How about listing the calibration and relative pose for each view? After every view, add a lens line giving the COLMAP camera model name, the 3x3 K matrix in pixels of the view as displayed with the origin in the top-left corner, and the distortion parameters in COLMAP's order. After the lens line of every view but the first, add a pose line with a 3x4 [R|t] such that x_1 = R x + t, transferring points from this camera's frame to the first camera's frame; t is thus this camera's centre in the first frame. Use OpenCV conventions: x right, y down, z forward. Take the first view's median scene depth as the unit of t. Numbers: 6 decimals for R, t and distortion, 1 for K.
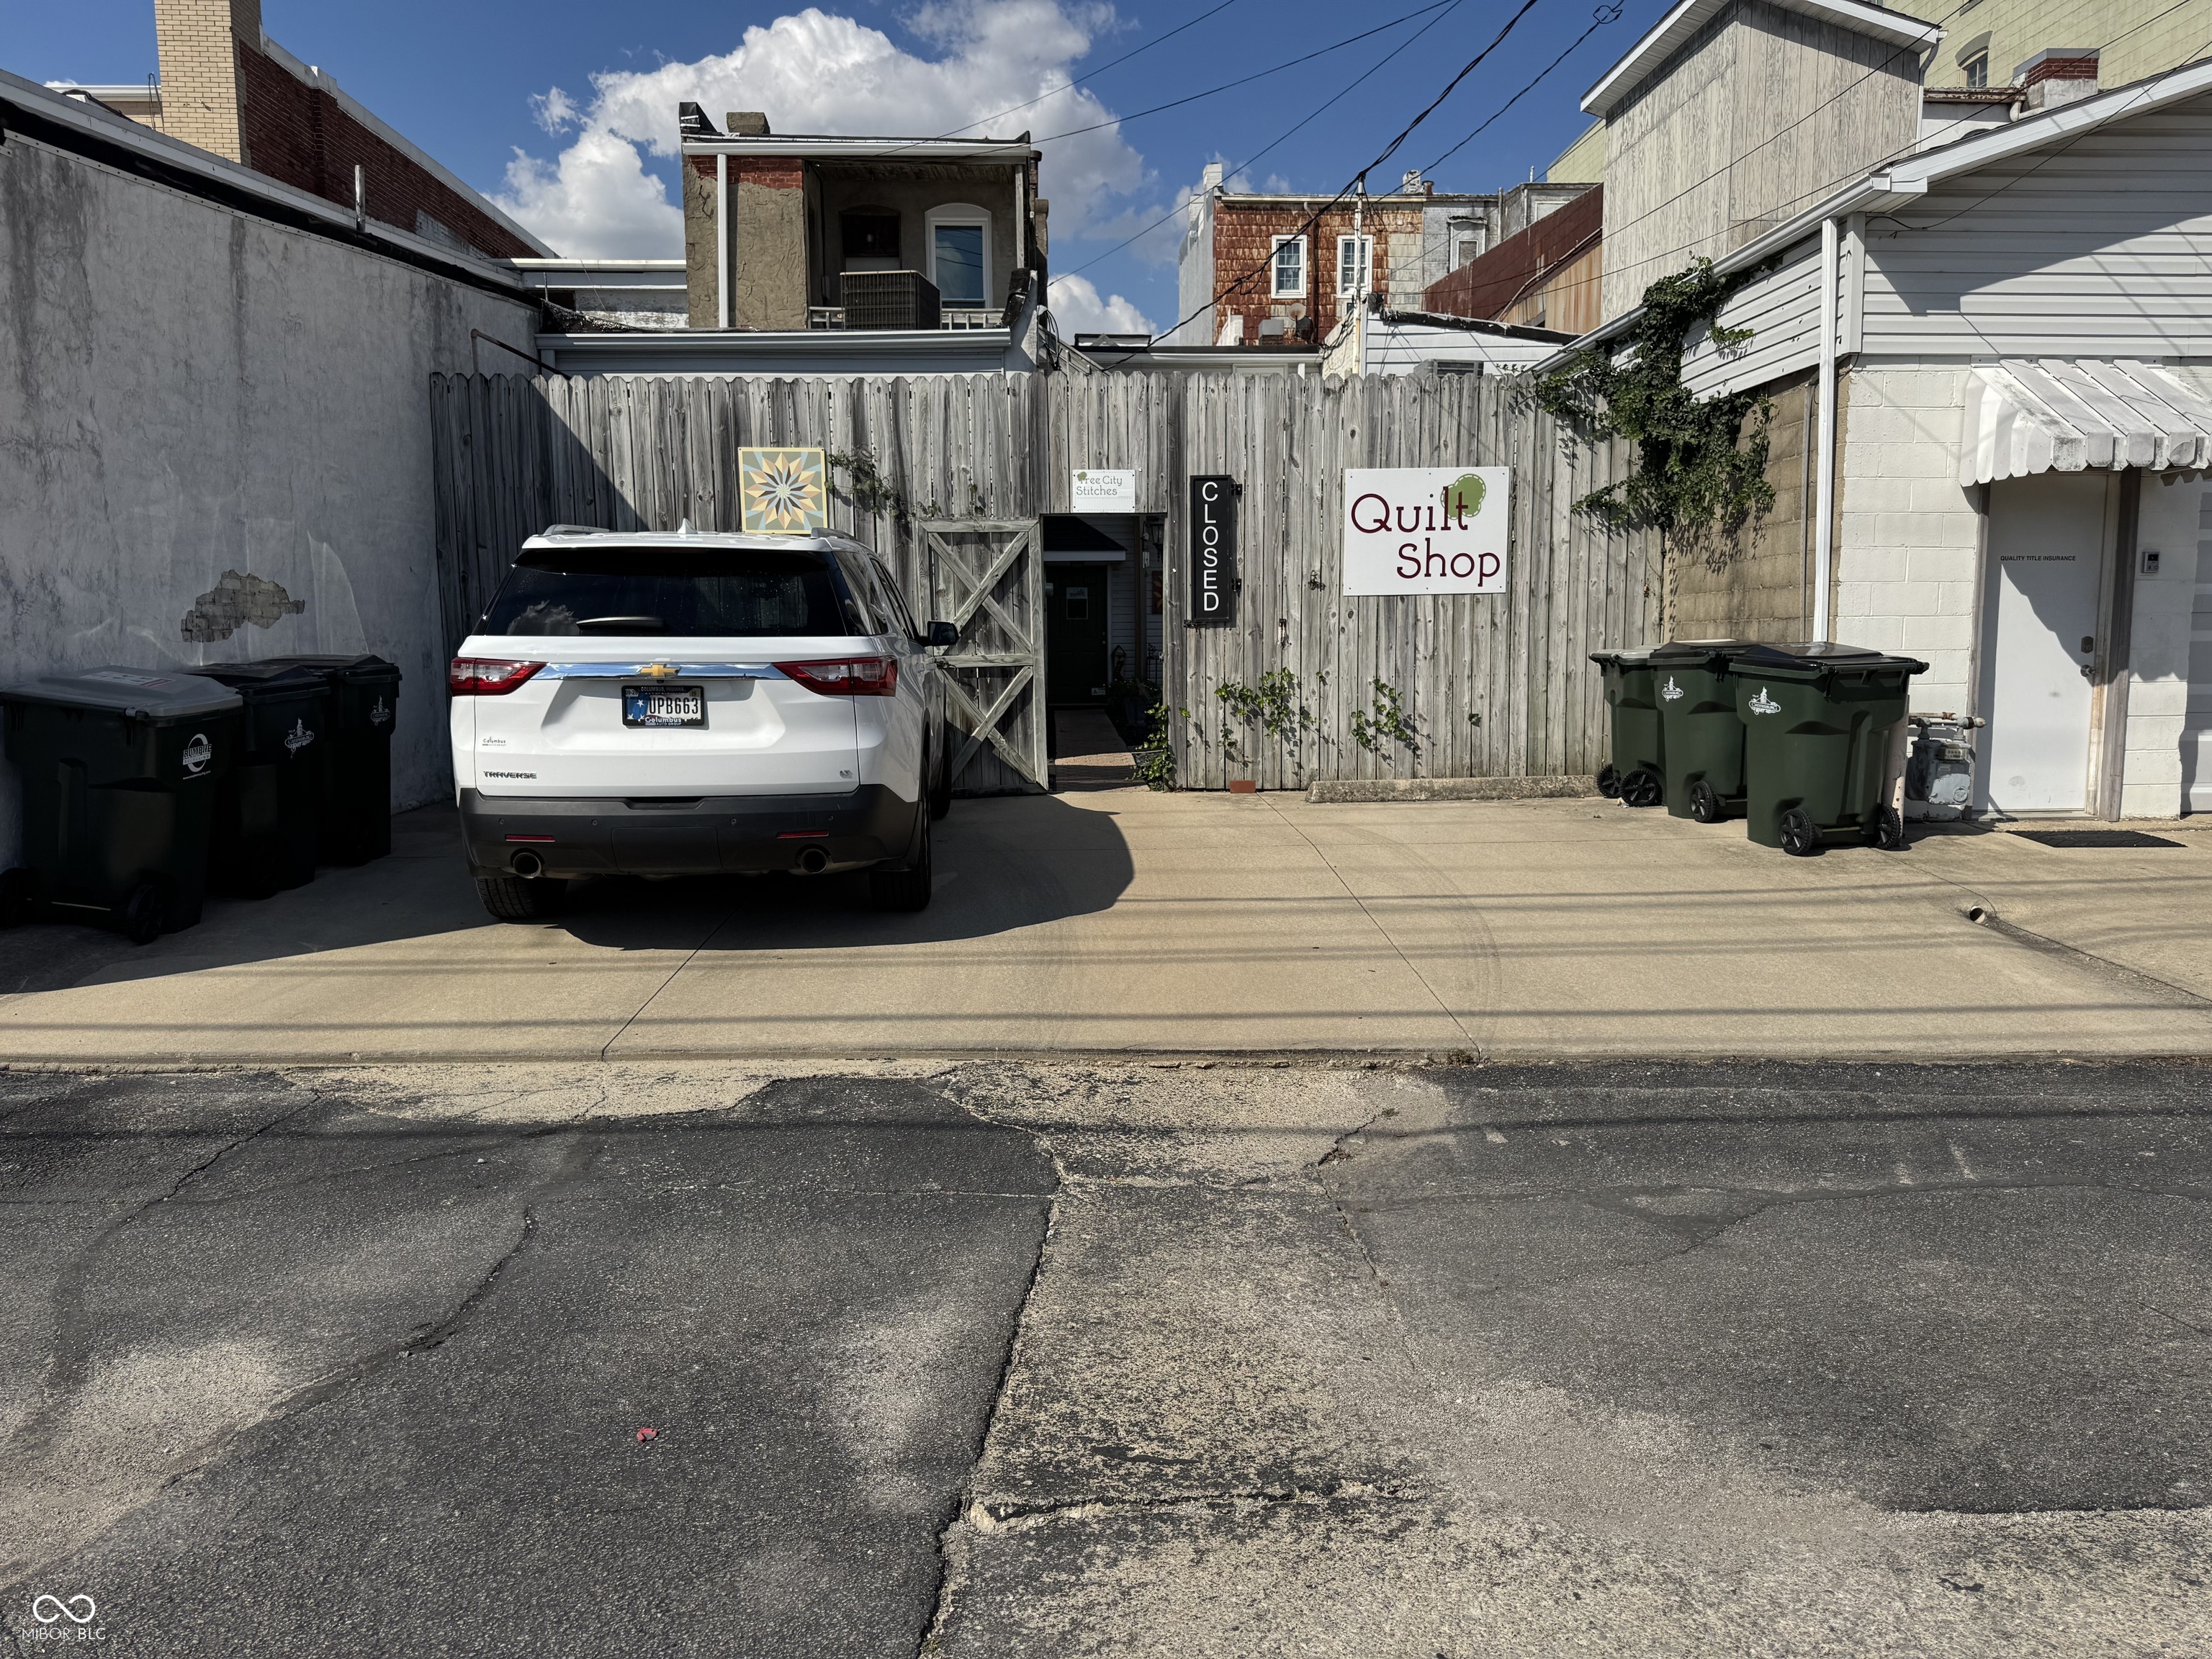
lens RADIAL K [[1571.8, 0, 1112.6], [0, 1571.8, 830.5], [0, 0, 1]] dist [-0.005351, -0.000582]
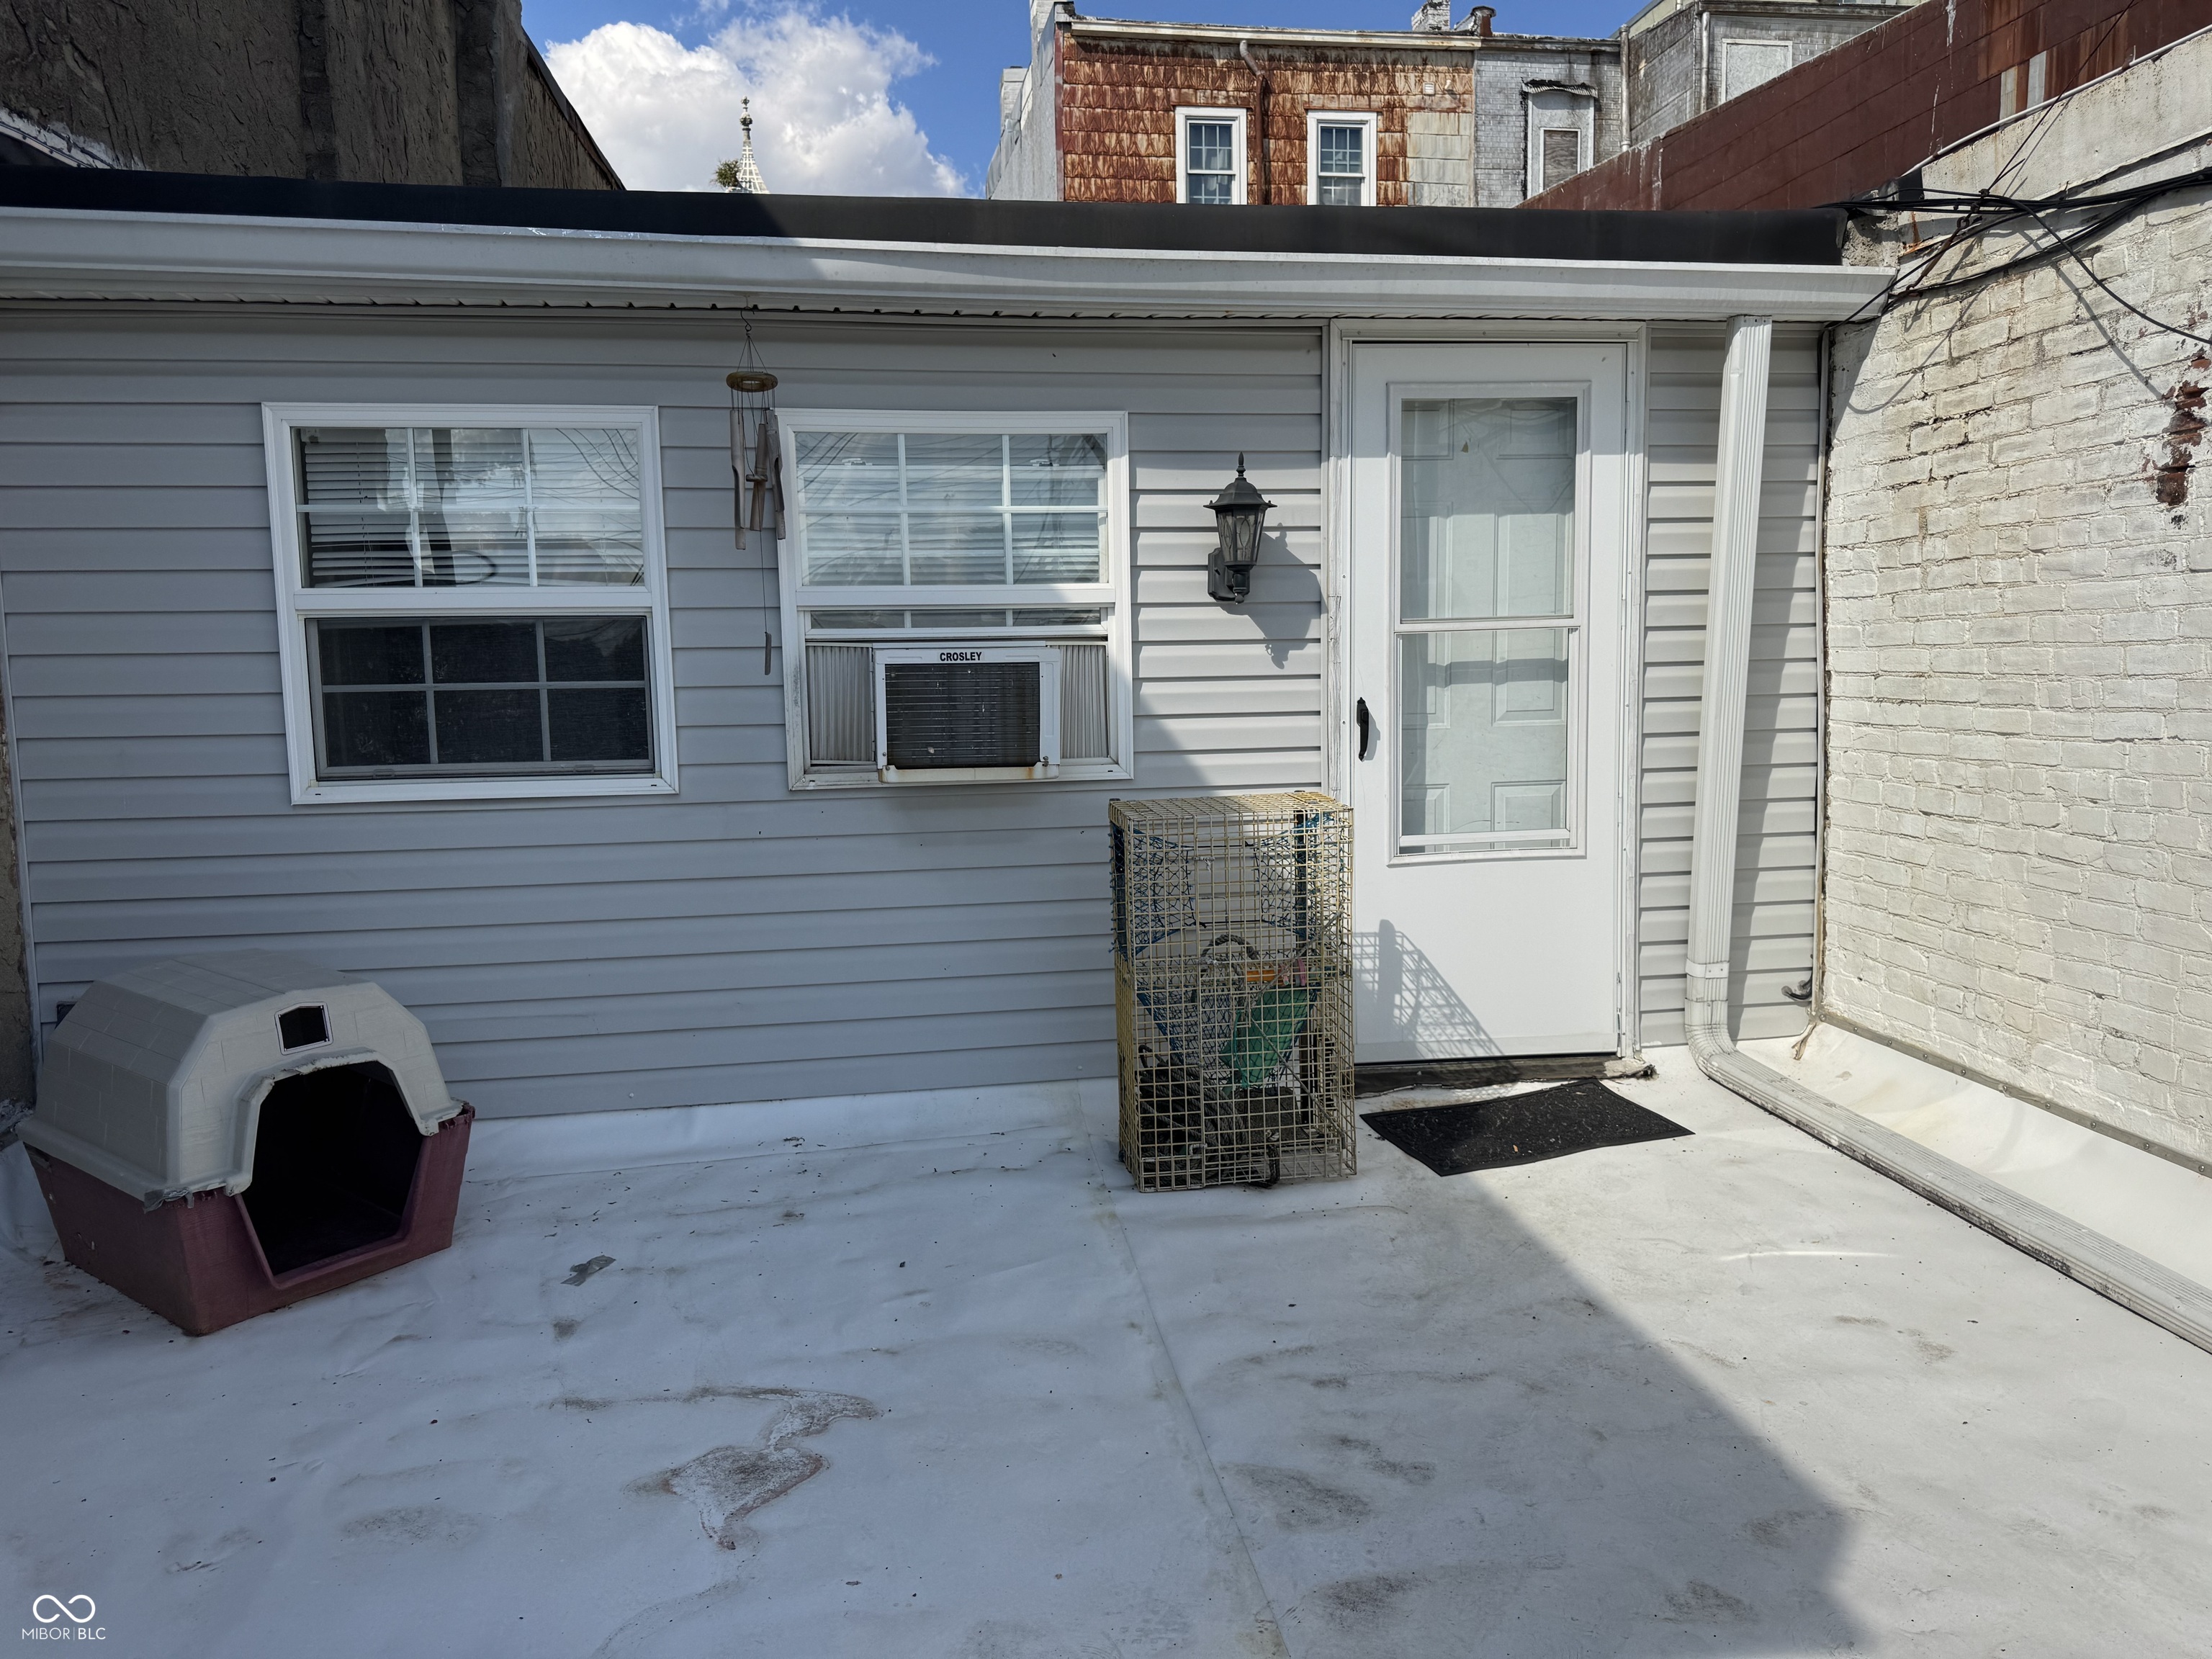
lens RADIAL K [[1571.8, 0, 1114.5], [0, 1571.8, 825.5], [0, 0, 1]] dist [-0.005351, -0.000582]
pose [[0.993156, -0.020828, 0.114923, 0.021686], [0.022172, 0.999700, -0.010425, -0.150815], [-0.114671, 0.012901, 0.993320, 0.520116]]
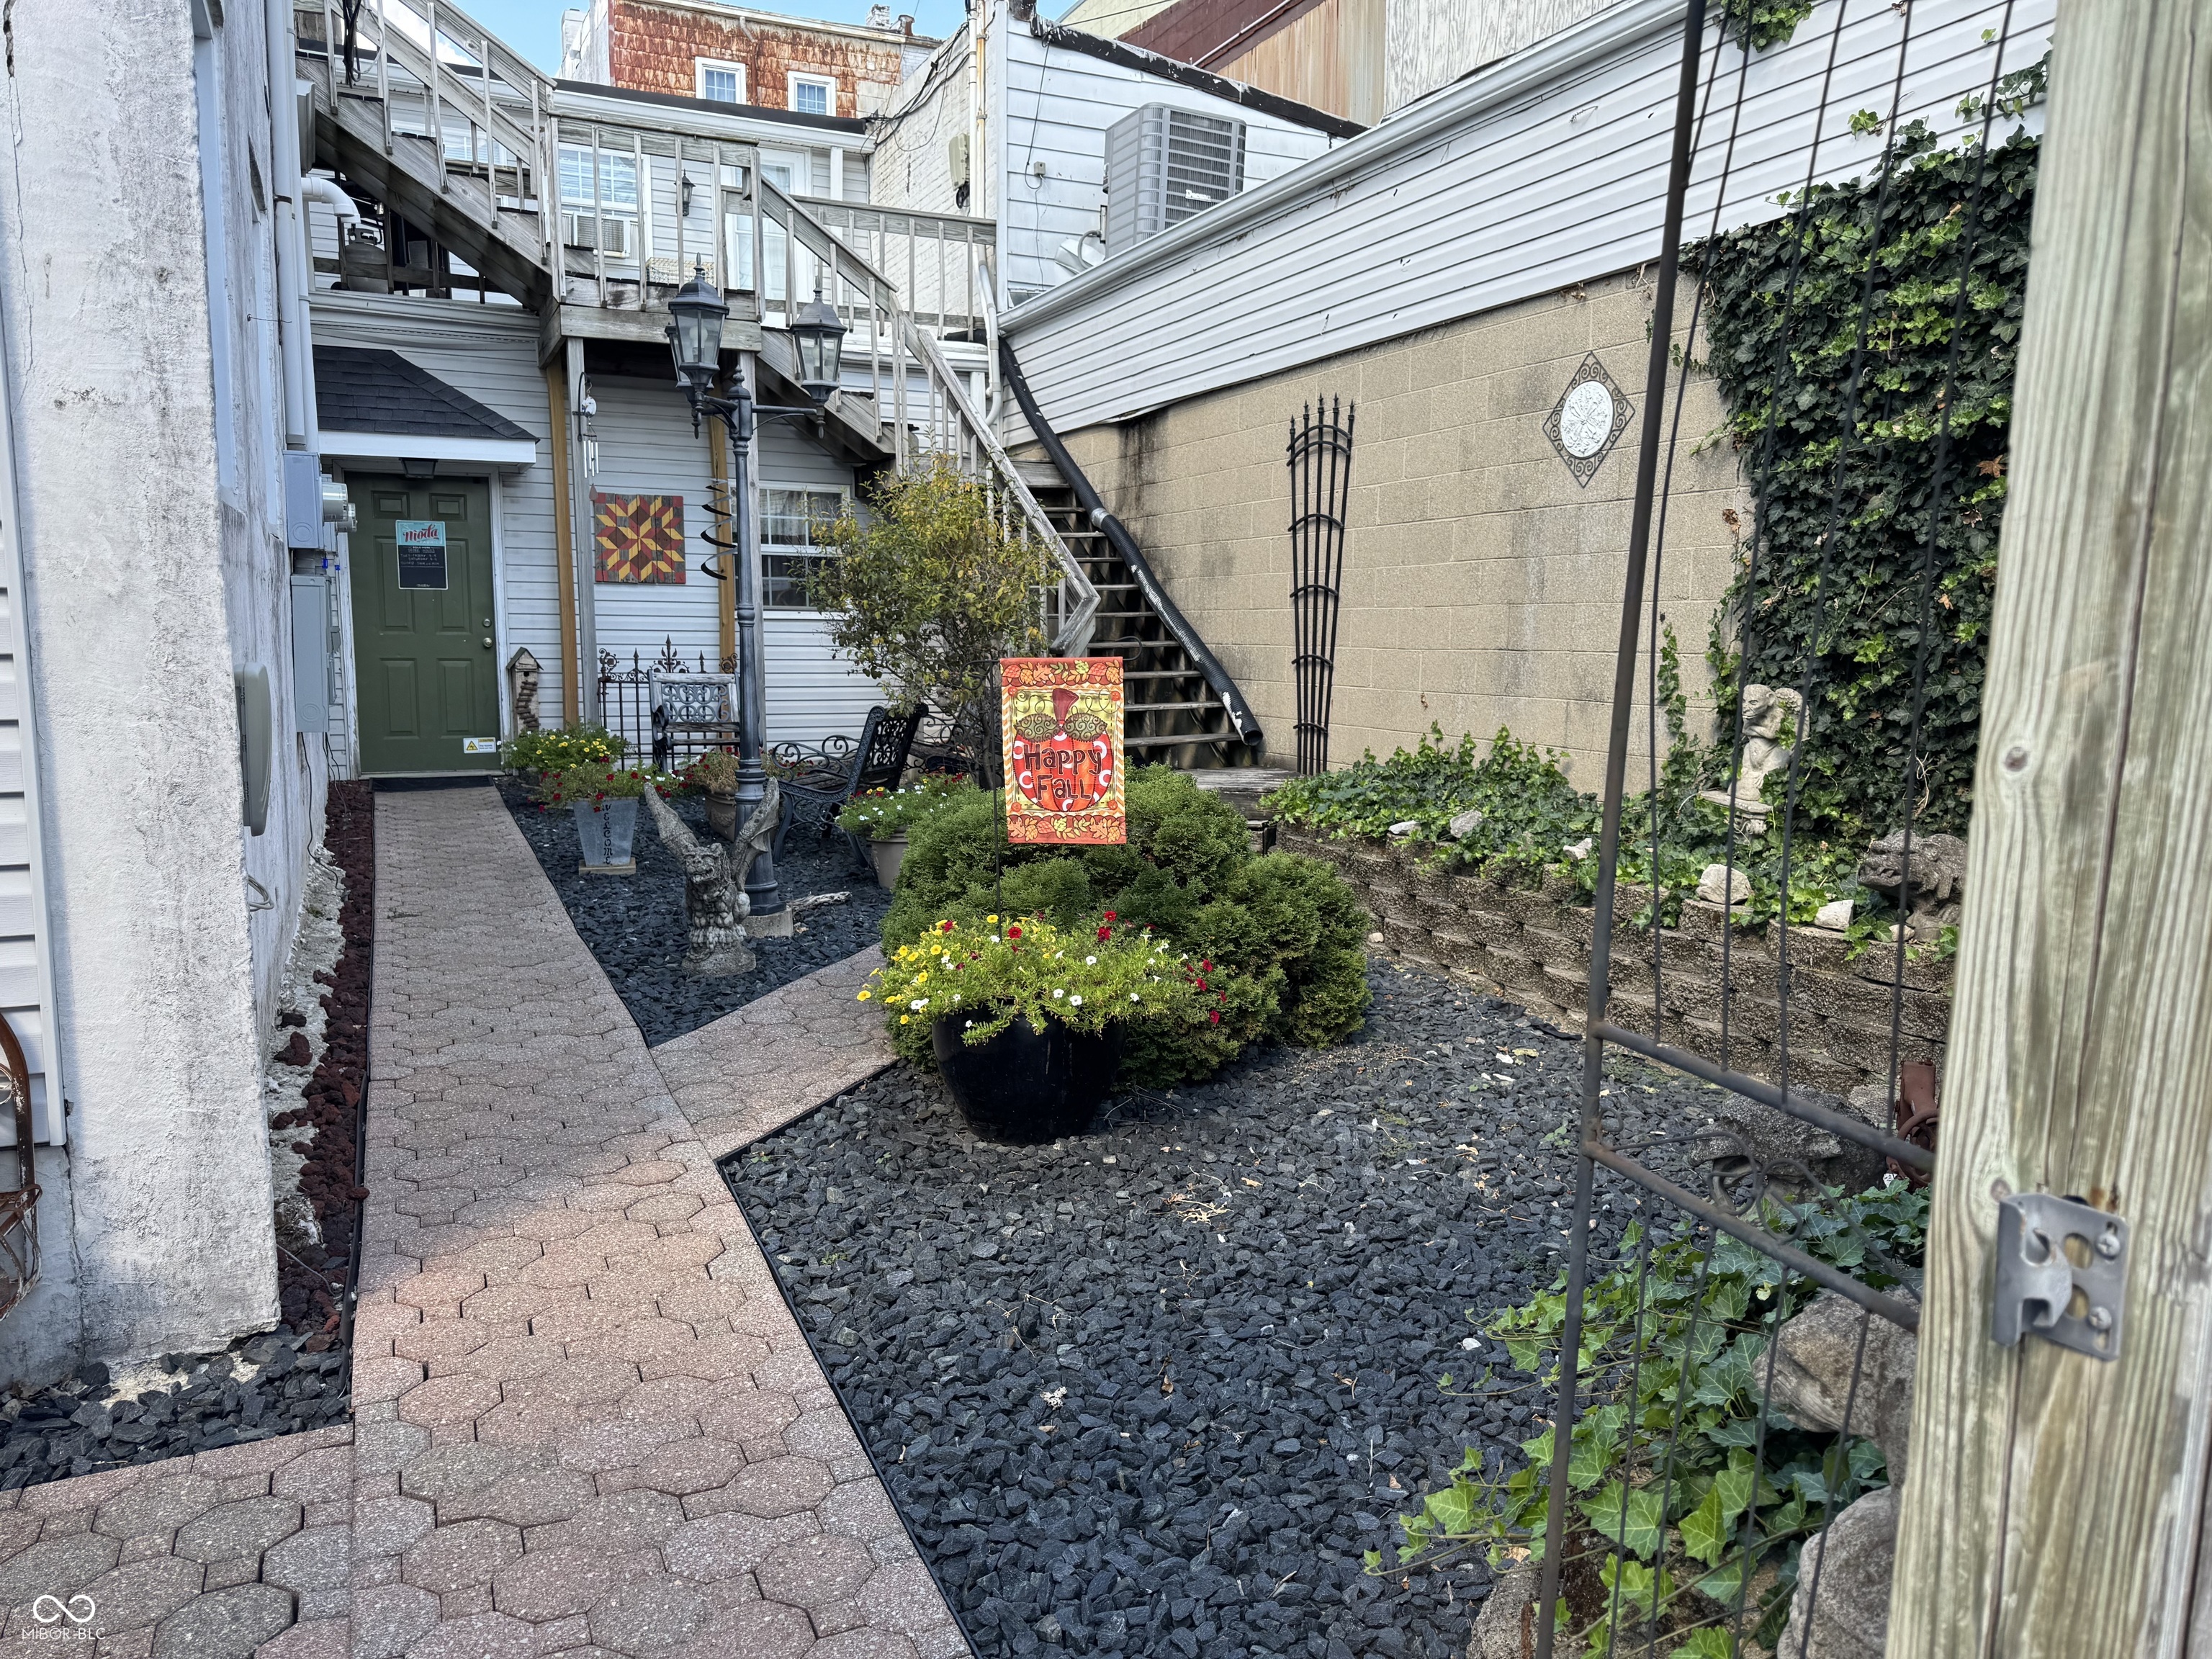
lens RADIAL K [[1571.8, 0, 1114.1], [0, 1571.8, 832.6], [0, 0, 1]] dist [-0.005351, -0.000582]
pose [[0.922926, -0.031488, 0.383687, -0.007778], [0.025717, 0.999466, 0.020165, -0.035731], [-0.384117, -0.008743, 0.923243, 0.264913]]
